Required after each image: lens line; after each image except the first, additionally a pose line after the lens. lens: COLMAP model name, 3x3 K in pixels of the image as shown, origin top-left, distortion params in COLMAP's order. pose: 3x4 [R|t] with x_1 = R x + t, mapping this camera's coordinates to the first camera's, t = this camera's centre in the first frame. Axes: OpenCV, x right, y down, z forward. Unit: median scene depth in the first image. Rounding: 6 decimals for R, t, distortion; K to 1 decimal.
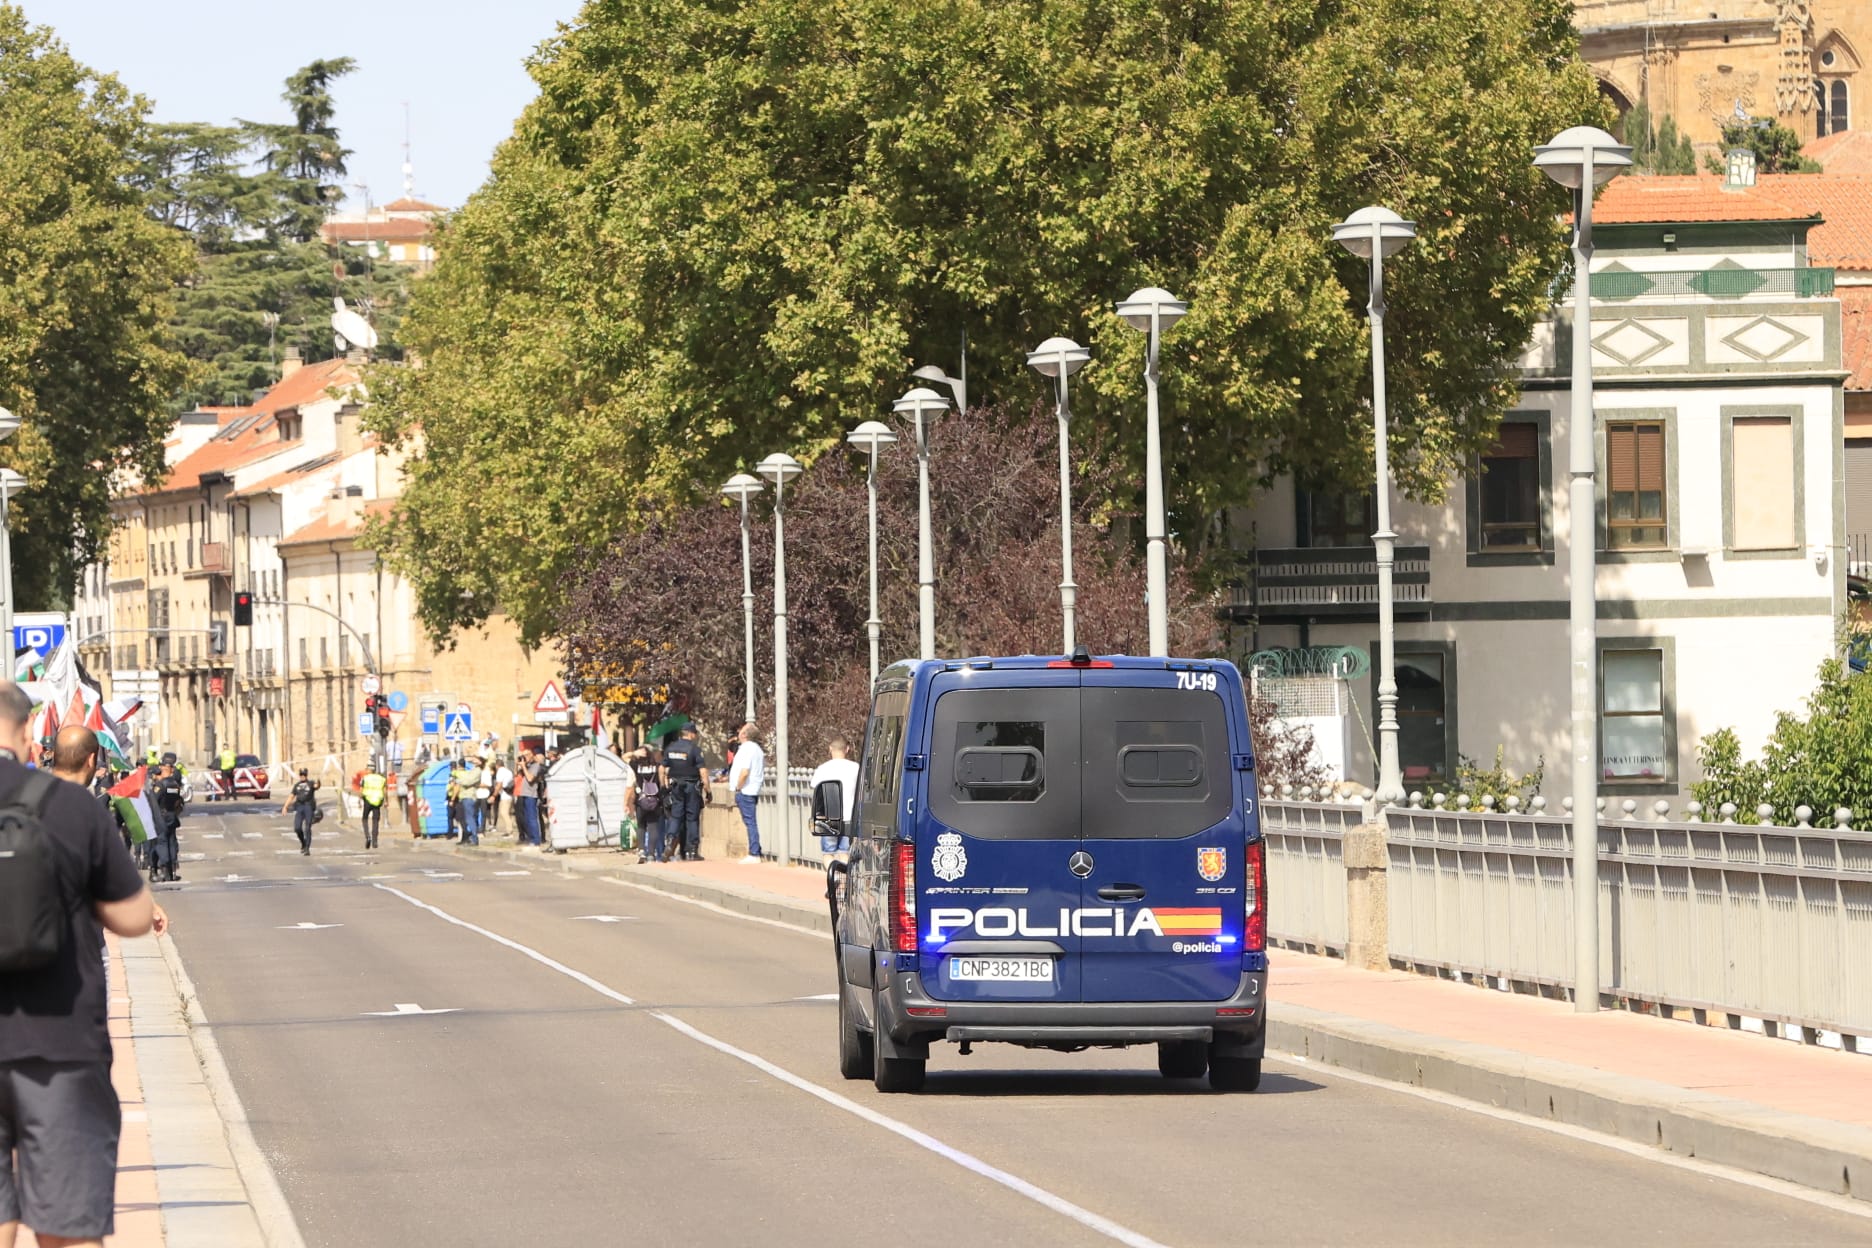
lens RADIAL K [[3566.4, 0, 936.0], [0, 3566.4, 624.0], [0, 0, 1]] dist [0.070943, -0.120192]
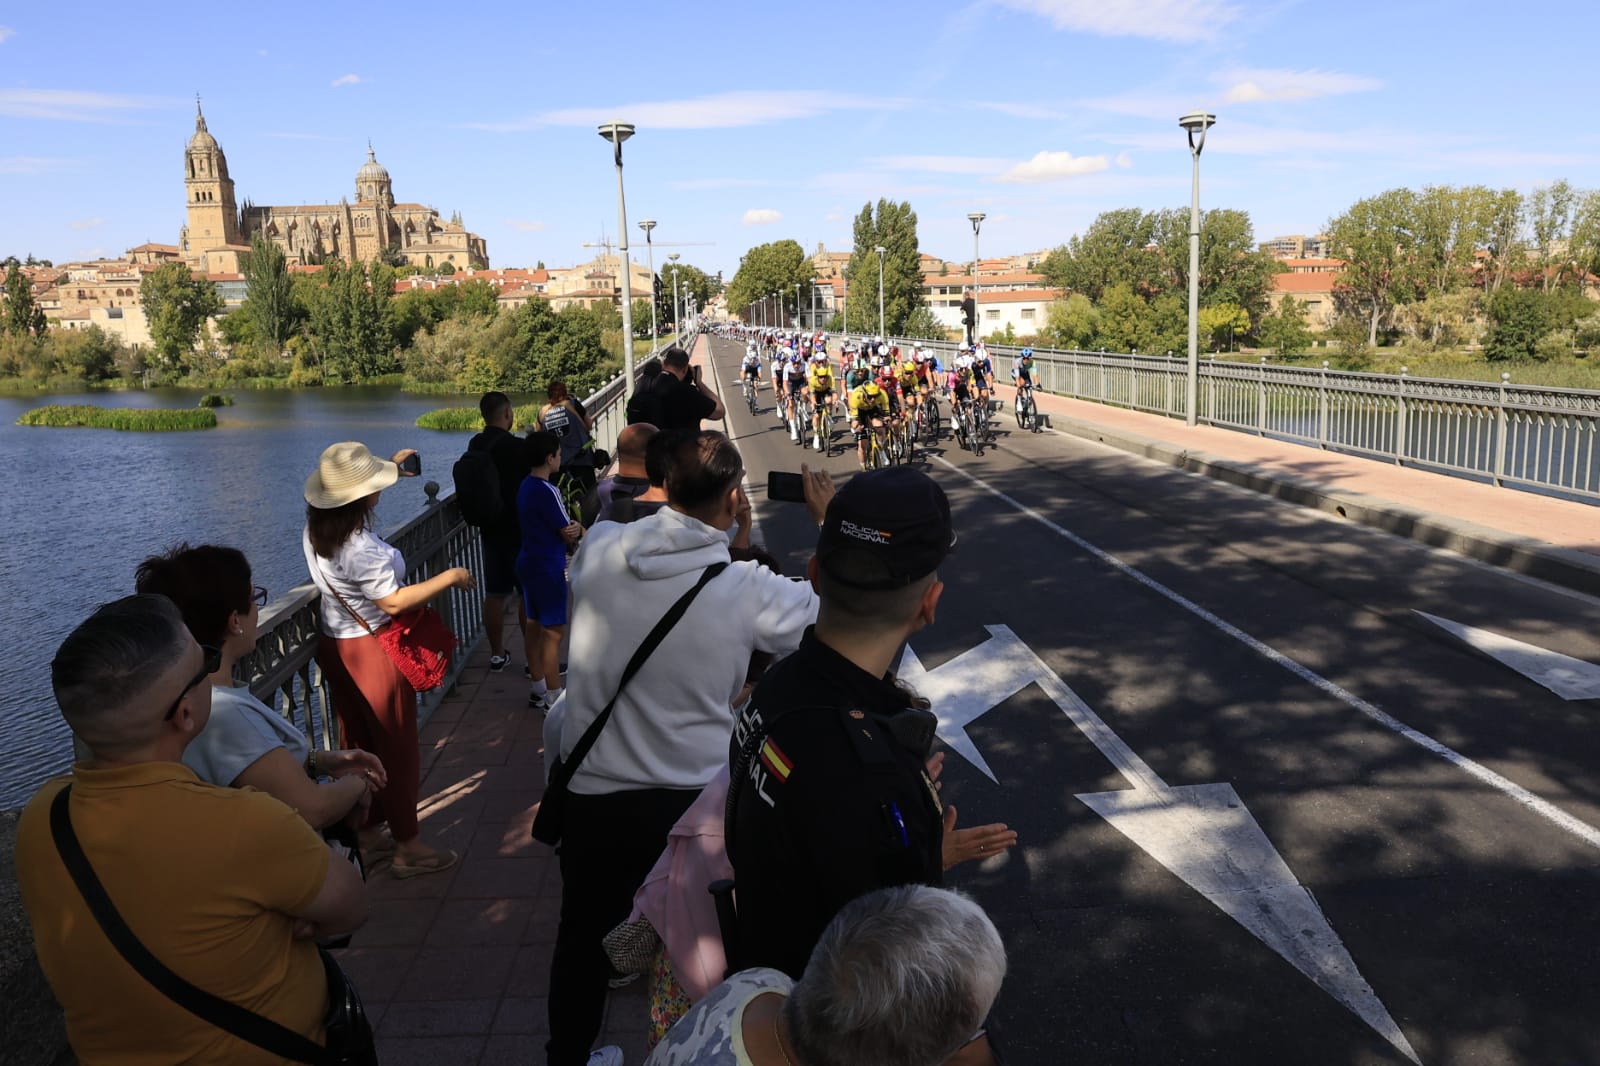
lens RADIAL K [[1217.3, 0, 798.4], [0, 1217.3, 513.8], [0, 0, 1]] dist [0.000381, 0.000039]
pose [[0.996284, 0.007854, -0.085775, 0.512258], [0.000487, 0.995304, 0.096802, 0.300242], [0.086132, -0.096484, 0.991601, -3.552851]]
